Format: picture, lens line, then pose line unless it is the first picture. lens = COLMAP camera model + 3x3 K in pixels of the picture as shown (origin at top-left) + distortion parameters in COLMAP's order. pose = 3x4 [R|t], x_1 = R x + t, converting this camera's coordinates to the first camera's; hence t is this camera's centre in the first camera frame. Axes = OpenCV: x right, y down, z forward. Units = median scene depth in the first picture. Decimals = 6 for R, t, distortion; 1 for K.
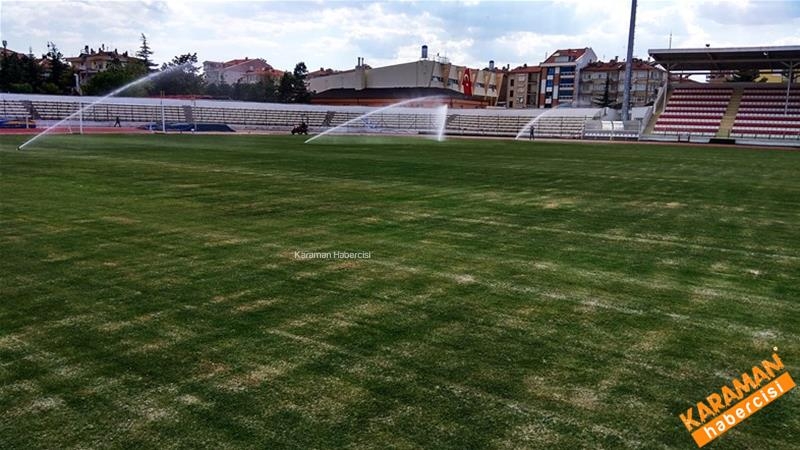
lens RADIAL K [[607.1, 0, 395.4], [0, 607.1, 227.9], [0, 0, 1]] dist [0.089560, -0.159569]
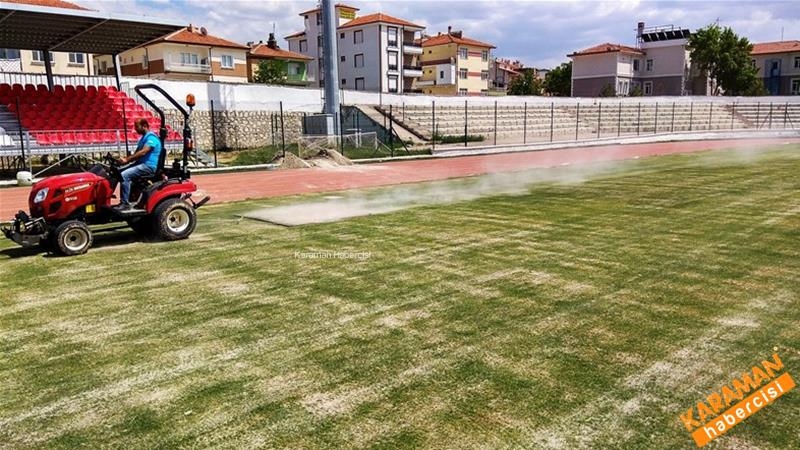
lens RADIAL K [[607.1, 0, 401.6], [0, 607.1, 225.4], [0, 0, 1]] dist [0.089560, -0.159569]
pose [[-0.175536, 0.140702, -0.974366, 0.759480], [-0.154840, 0.973470, 0.168468, -0.083399], [0.972220, 0.180443, -0.149092, 0.552369]]
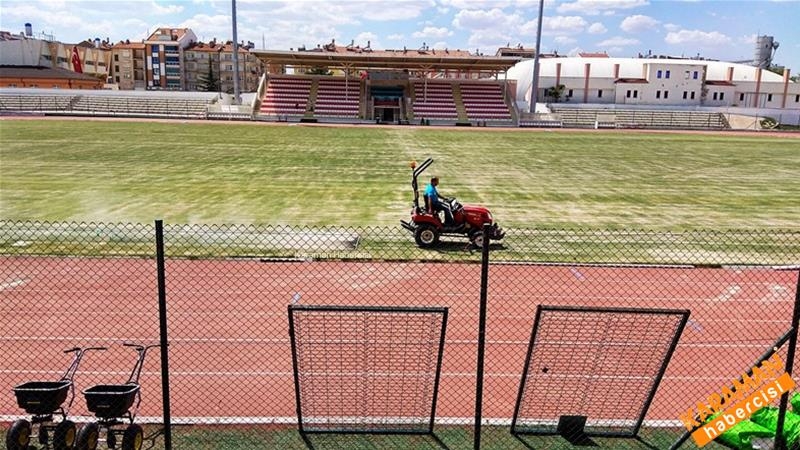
lens RADIAL K [[607.1, 0, 400.8], [0, 607.1, 218.1], [0, 0, 1]] dist [0.089560, -0.159569]
pose [[0.805940, -0.116470, 0.580428, -0.076444], [0.096176, 0.993190, 0.065752, 0.004940], [-0.584133, 0.002831, 0.811653, -0.145377]]
